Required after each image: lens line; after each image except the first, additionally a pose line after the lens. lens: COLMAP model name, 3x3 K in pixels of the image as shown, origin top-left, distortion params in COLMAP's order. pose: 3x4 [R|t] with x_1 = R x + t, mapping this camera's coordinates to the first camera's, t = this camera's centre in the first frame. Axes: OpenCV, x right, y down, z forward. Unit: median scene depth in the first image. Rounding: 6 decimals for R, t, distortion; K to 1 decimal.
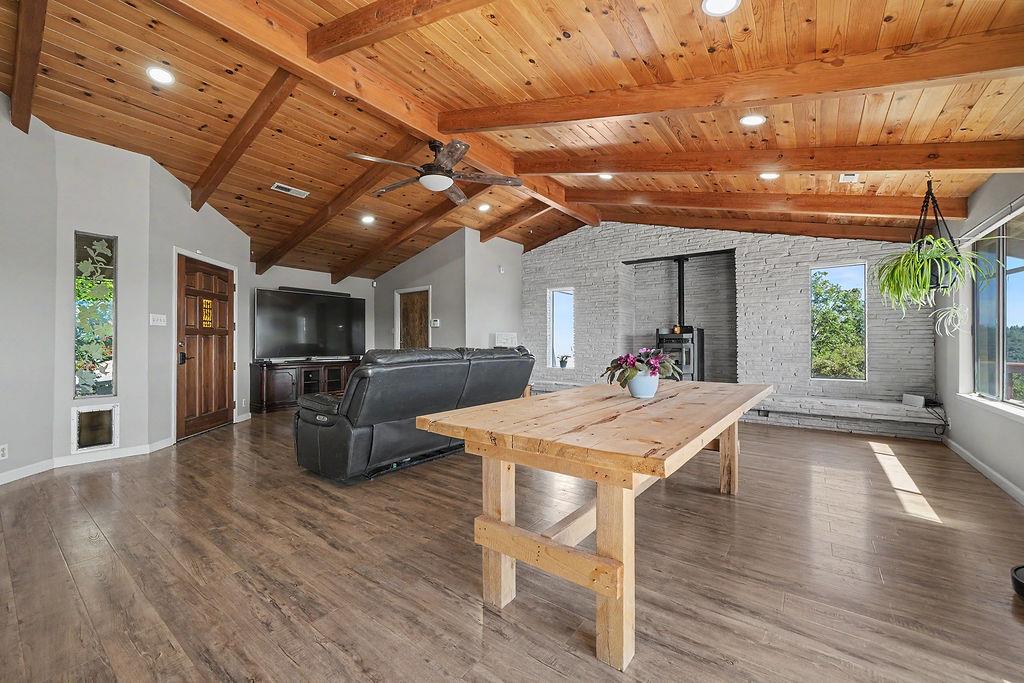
lens RADIAL K [[404.4, 0, 512.0], [0, 404.4, 341.5], [0, 0, 1]] dist [-0.001404, -0.000133]
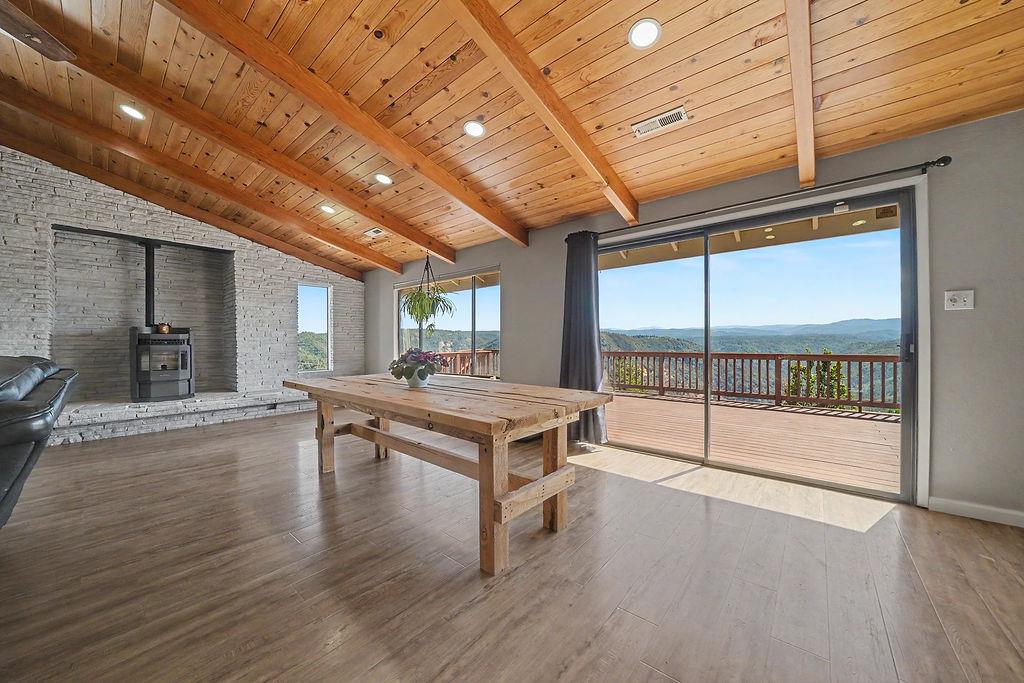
lens RADIAL K [[359.7, 0, 508.4], [0, 359.7, 341.8], [0, 0, 1]] dist [-0.019509, 0.000177]
pose [[0.074769, 0.000373, 0.997201, -0.317116], [0.004387, 0.999990, -0.000703, 0.001471], [-0.997191, 0.004427, 0.074766, 0.272949]]
